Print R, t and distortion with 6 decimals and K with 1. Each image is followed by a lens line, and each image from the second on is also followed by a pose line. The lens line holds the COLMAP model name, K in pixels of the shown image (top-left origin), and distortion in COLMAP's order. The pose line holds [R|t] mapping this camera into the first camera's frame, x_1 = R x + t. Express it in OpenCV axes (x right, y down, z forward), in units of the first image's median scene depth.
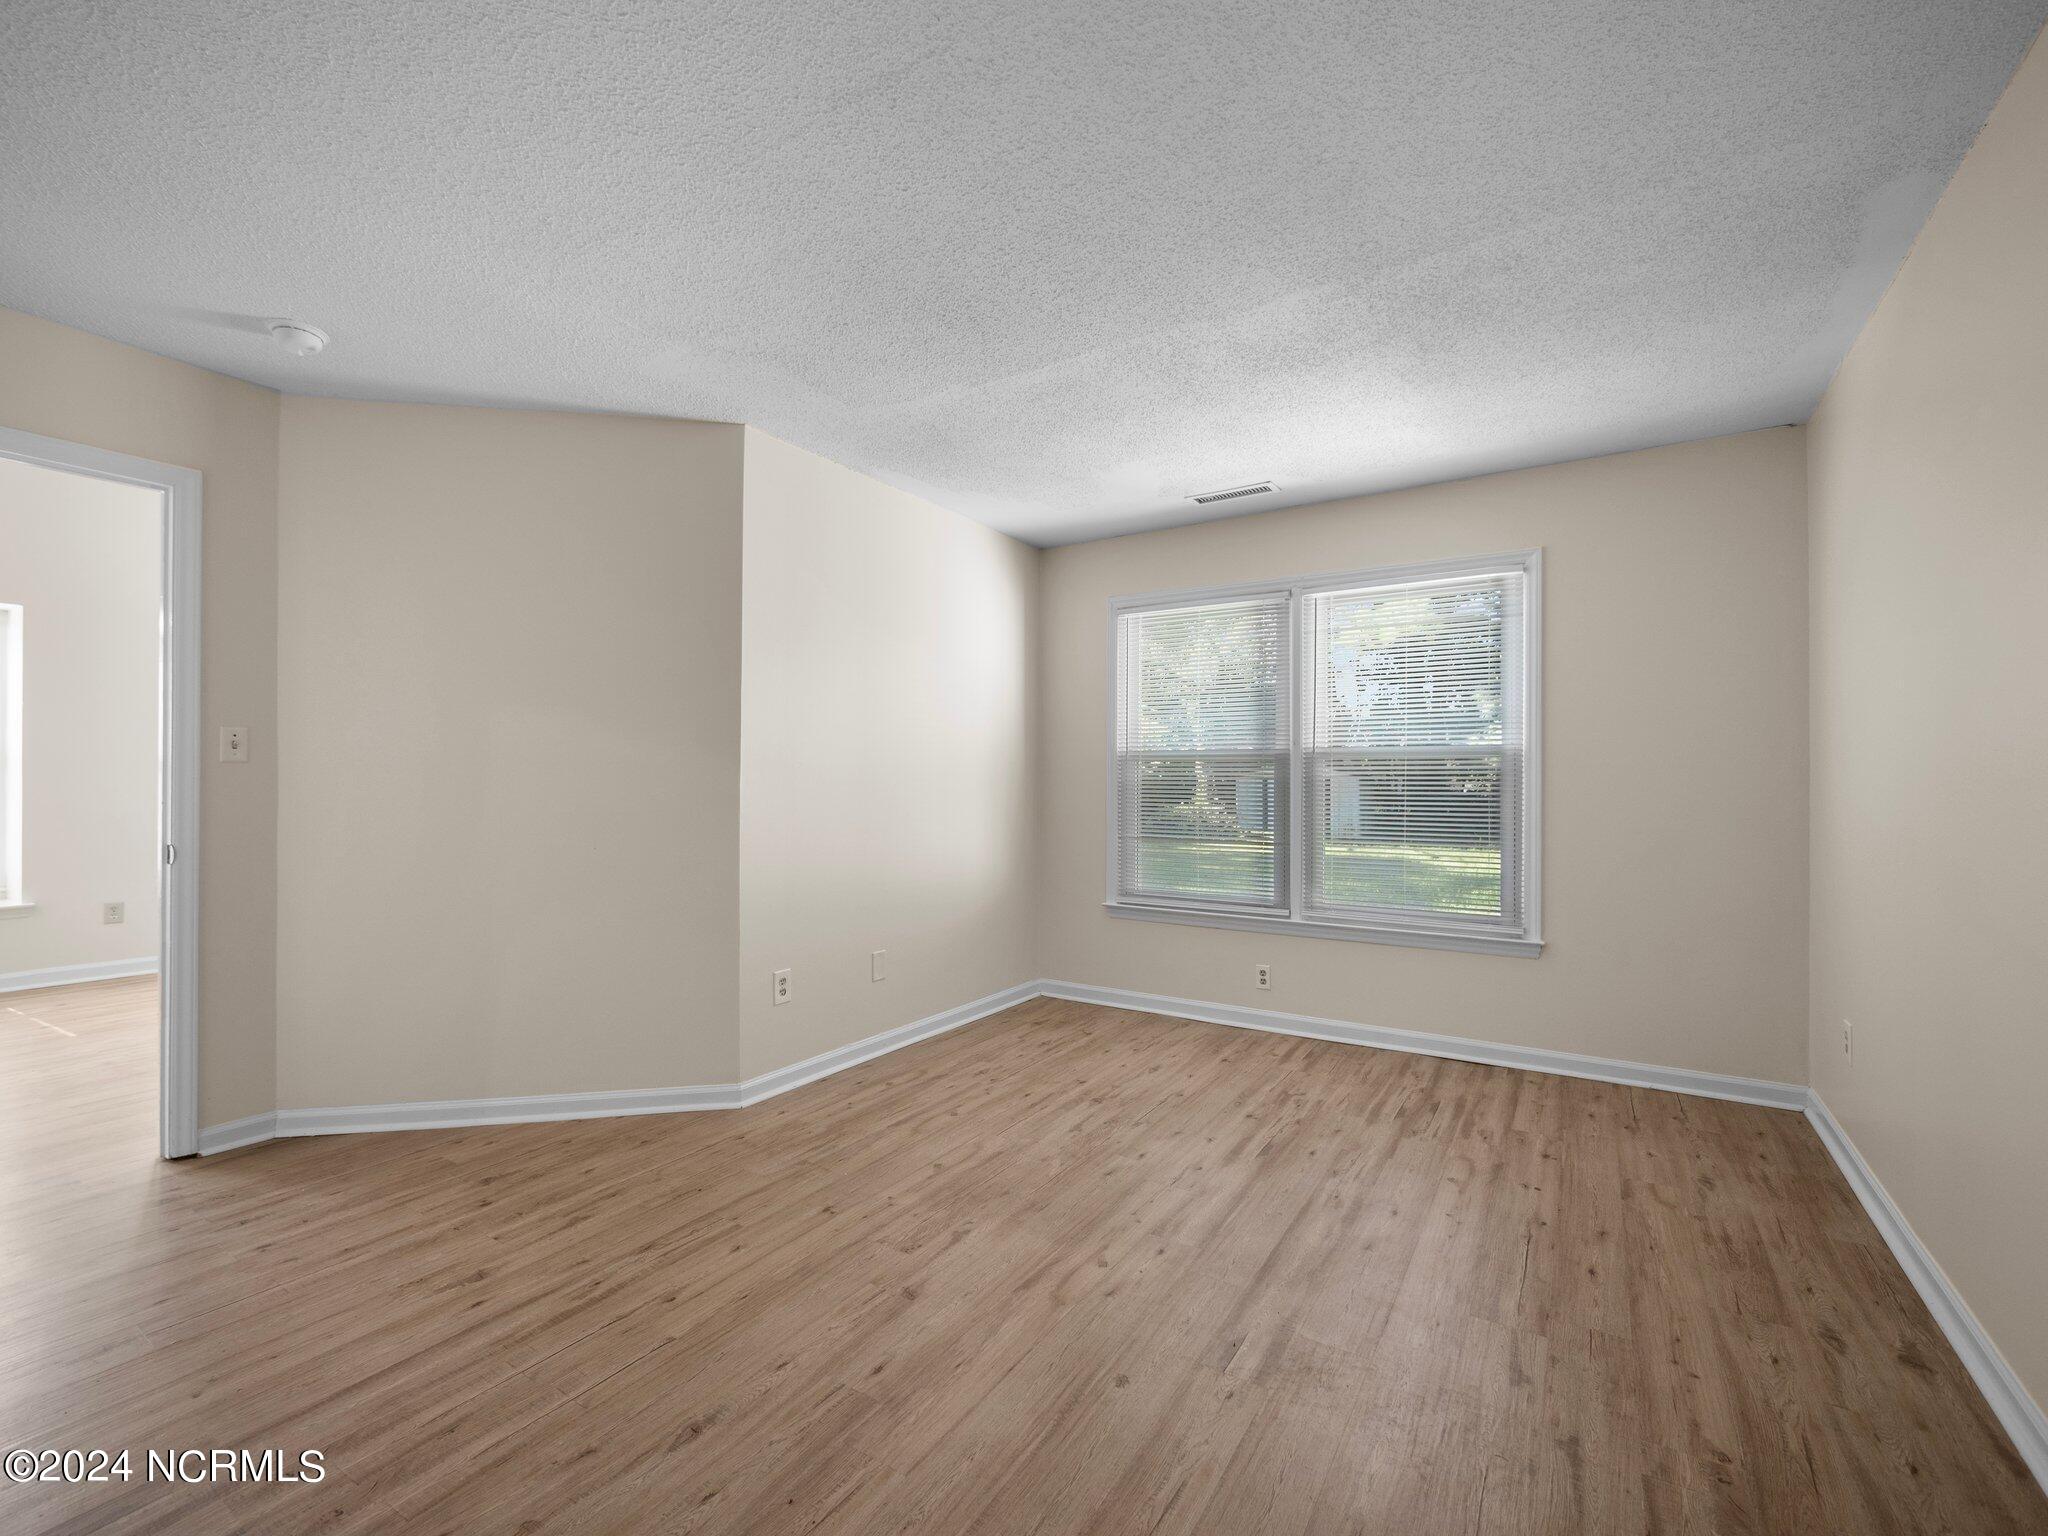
lens RADIAL K [[879.4, 0, 1036.3], [0, 879.4, 779.8], [0, 0, 1]] dist [-0.002490, -0.000149]
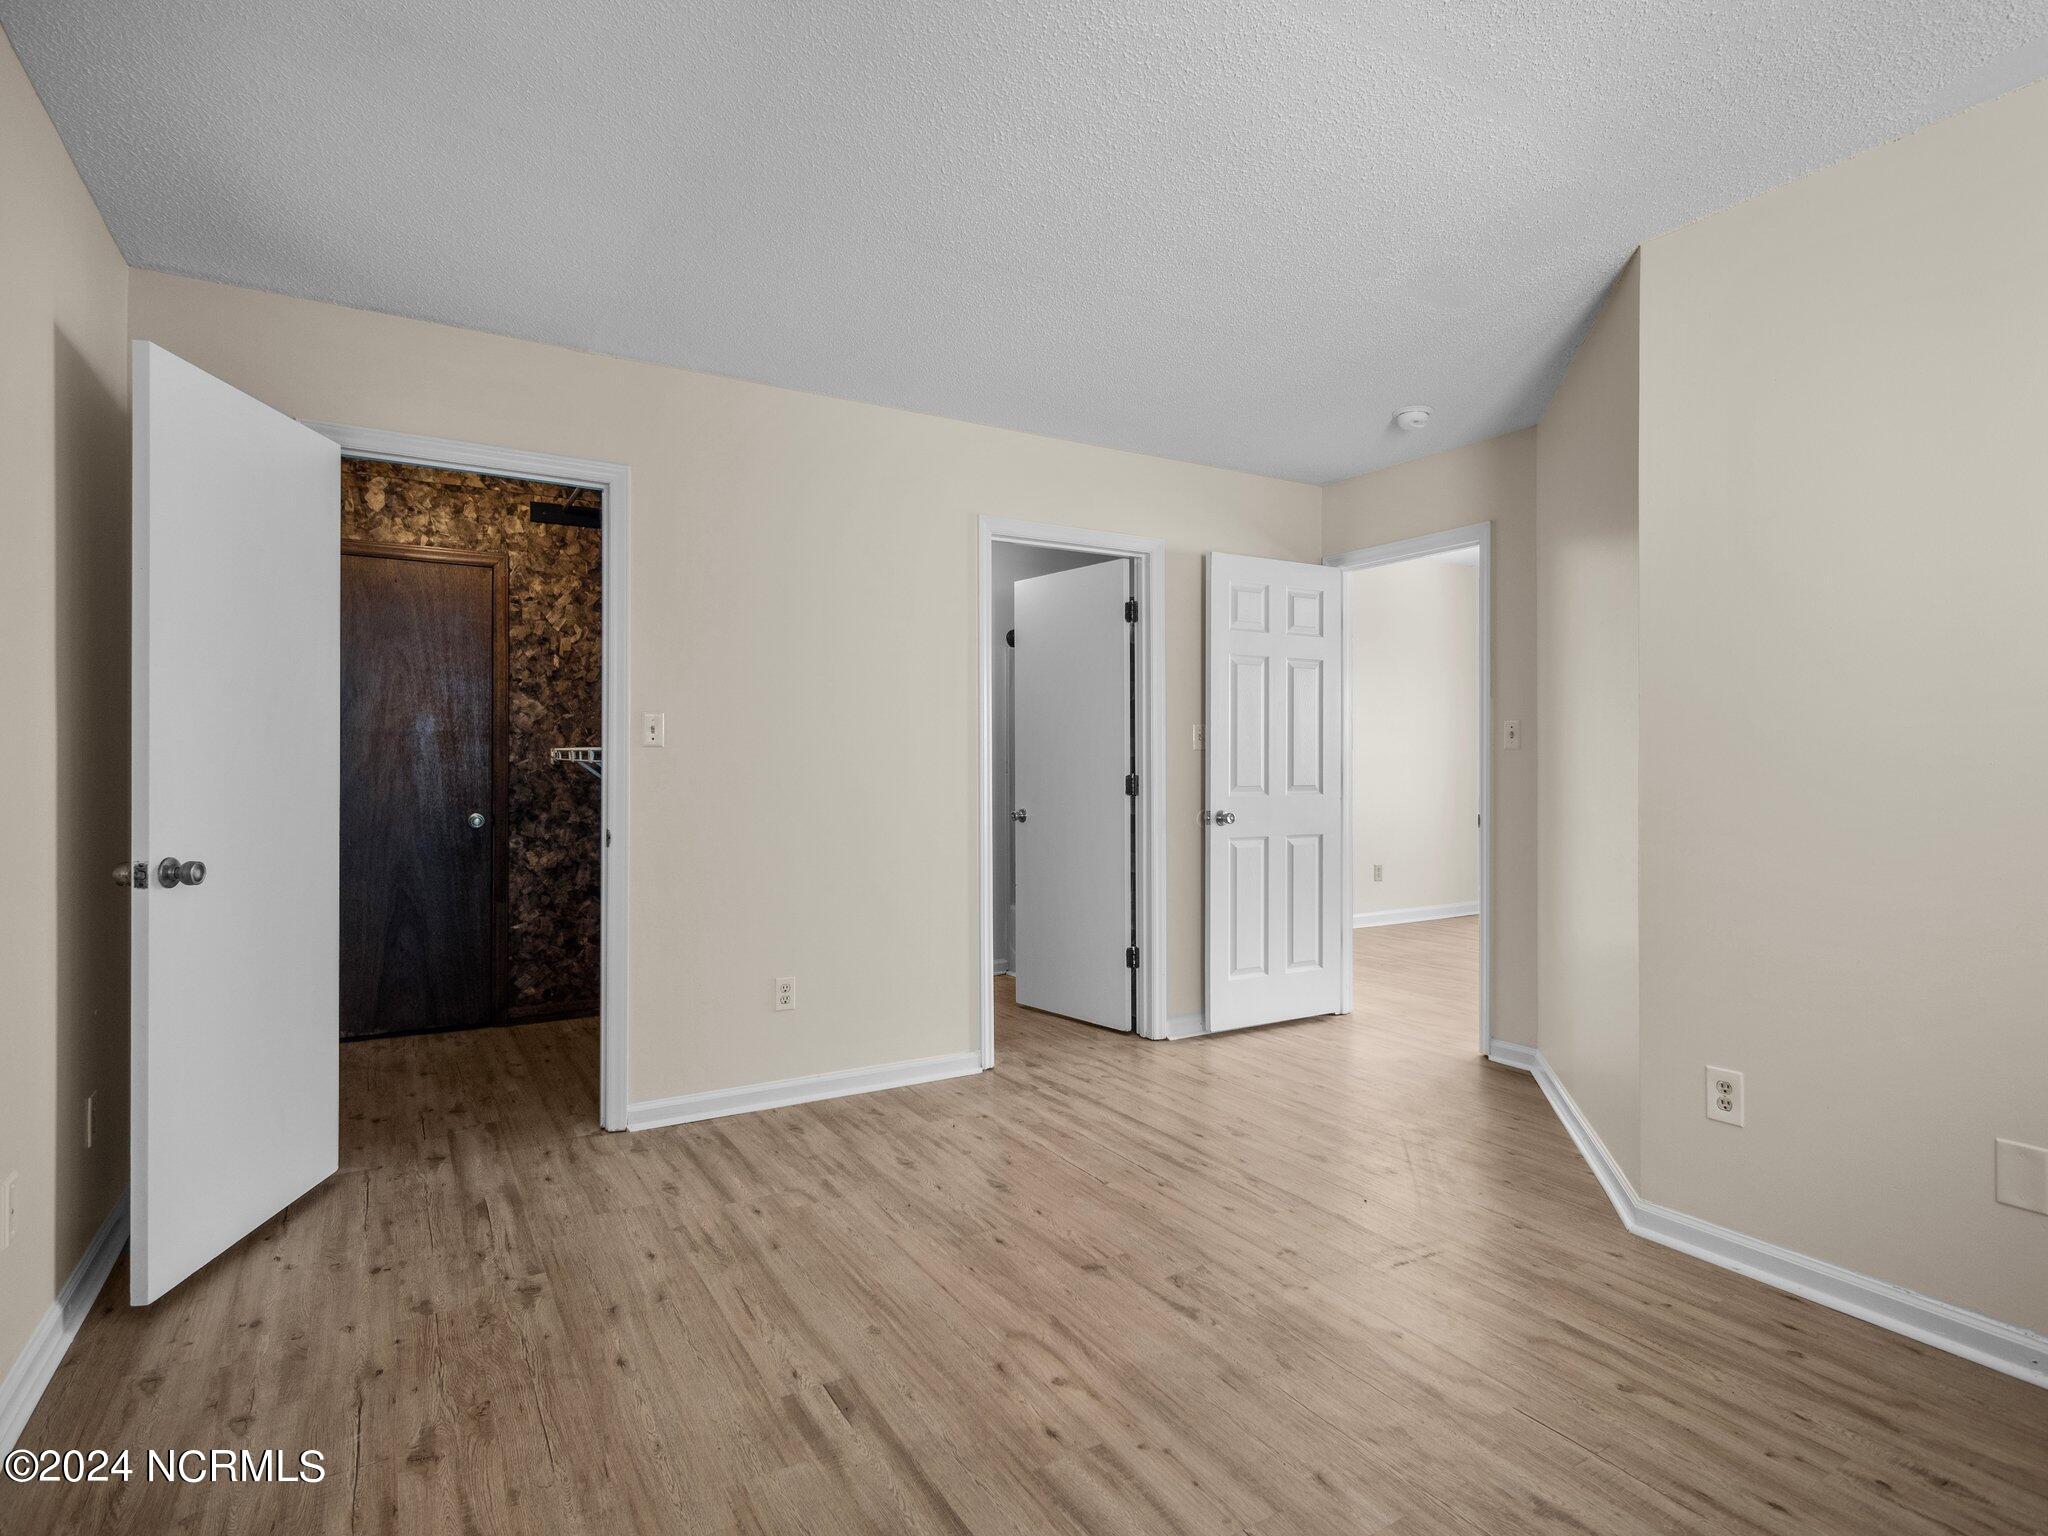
lens RADIAL K [[1063.9, 0, 1028.4], [0, 1063.9, 765.4], [0, 0, 1]] dist [-0.001485, -0.000223]
pose [[-0.449827, -0.001569, -0.893115, 0.883048], [0.002576, 0.999992, -0.003054, 0.006576], [0.893112, -0.003675, -0.449819, 1.329227]]
